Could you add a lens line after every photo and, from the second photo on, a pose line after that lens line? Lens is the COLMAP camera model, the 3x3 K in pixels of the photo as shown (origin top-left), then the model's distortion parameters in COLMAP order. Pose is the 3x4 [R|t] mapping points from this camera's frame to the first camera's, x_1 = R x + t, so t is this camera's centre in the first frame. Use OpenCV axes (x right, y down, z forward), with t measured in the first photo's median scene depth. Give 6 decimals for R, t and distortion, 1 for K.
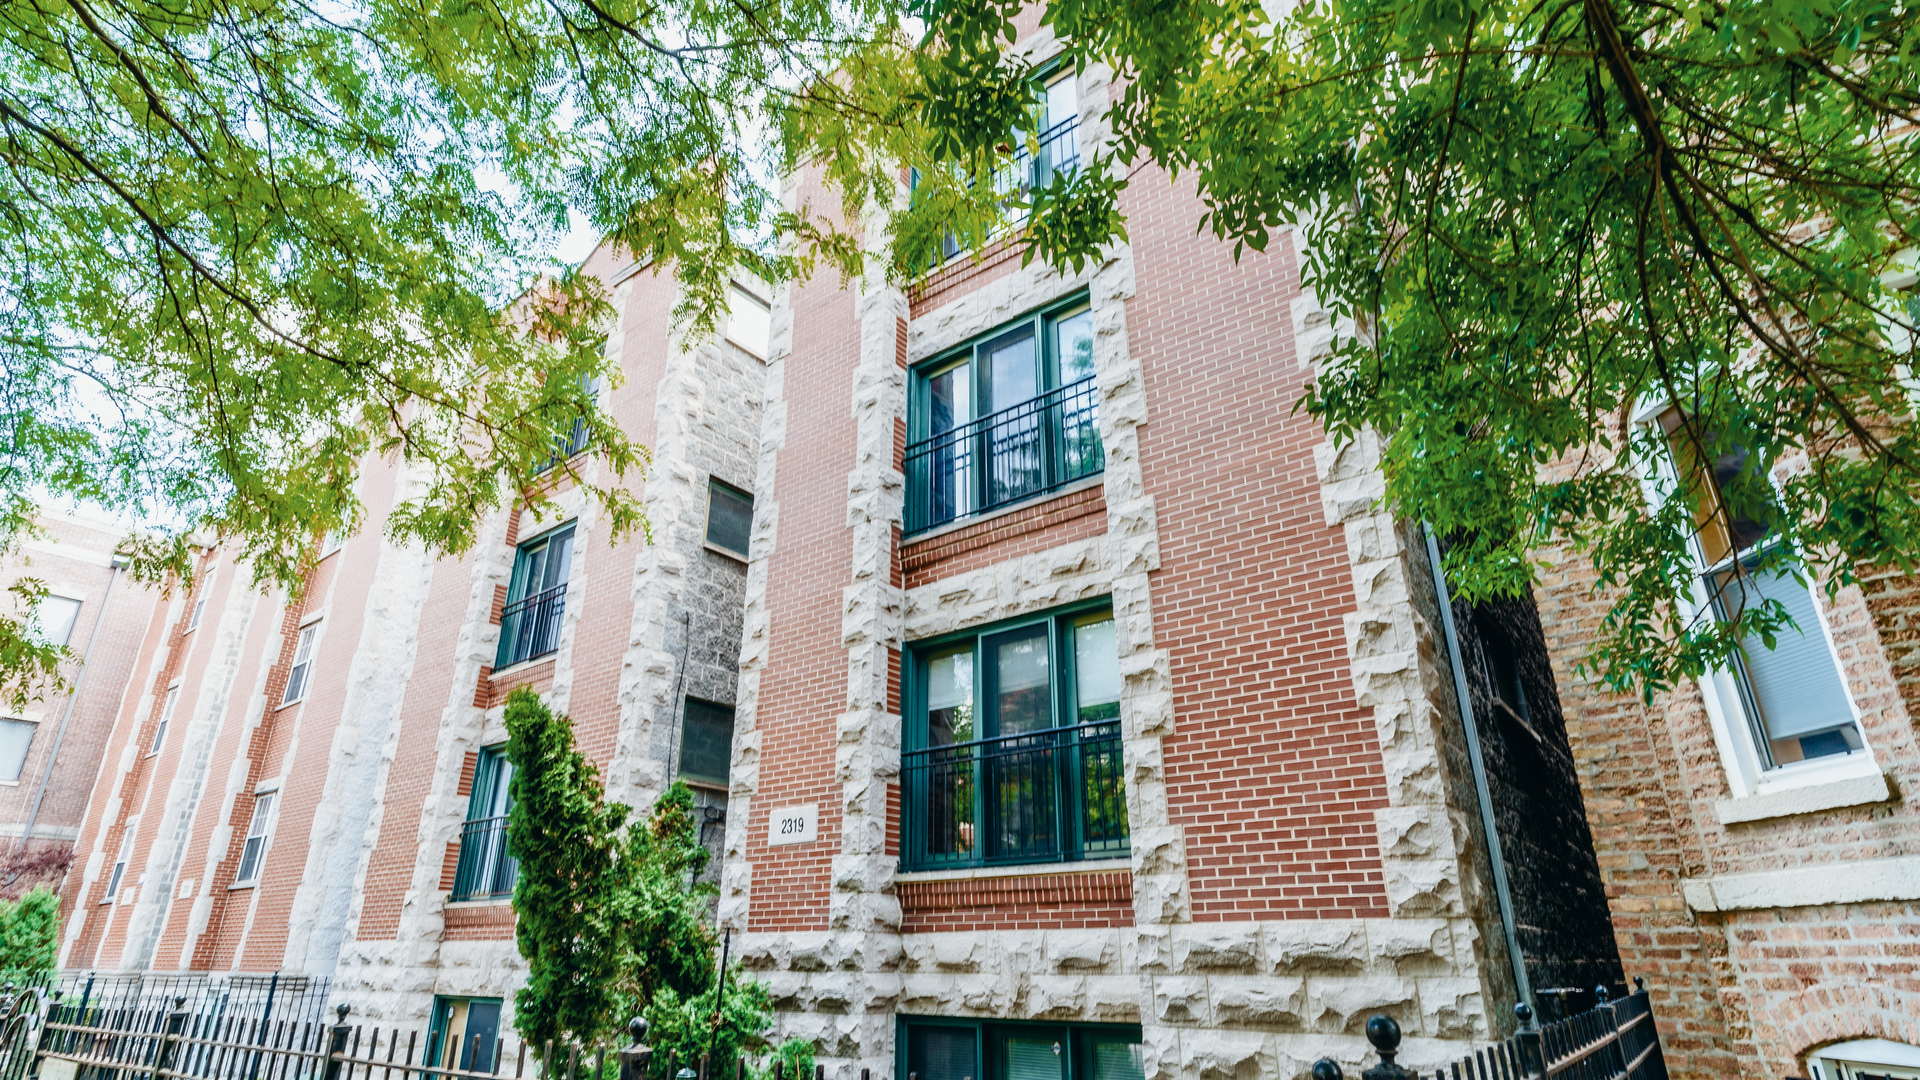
lens RADIAL K [[976.4, 0, 945.7], [0, 976.4, 555.0], [0, 0, 1]] dist [-0.004849, 0.001192]
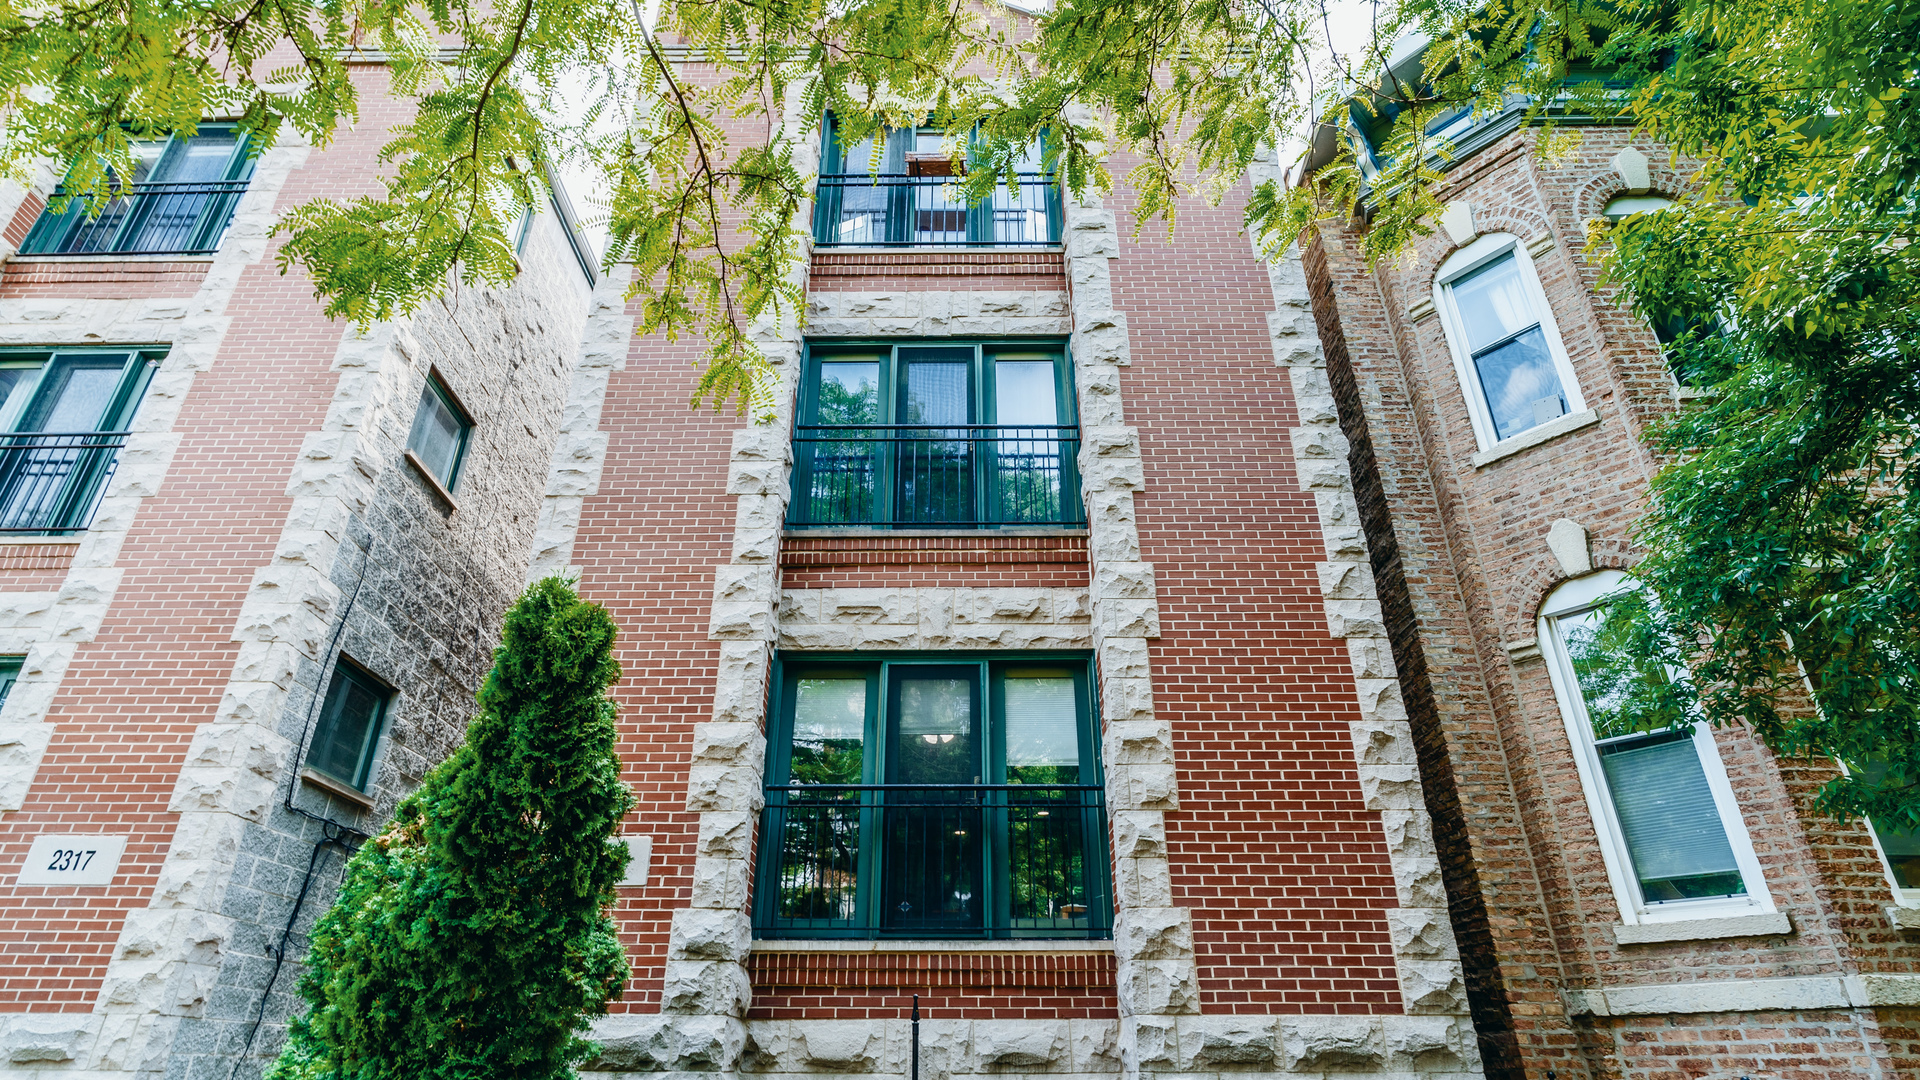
lens RADIAL K [[976.4, 0, 945.7], [0, 976.4, 555.0], [0, 0, 1]] dist [-0.004849, 0.001192]
pose [[0.793244, 0.285200, 0.537982, -0.528284], [-0.234768, 0.958465, -0.161950, 0.151526], [-0.561826, 0.002165, 0.827253, 0.336083]]
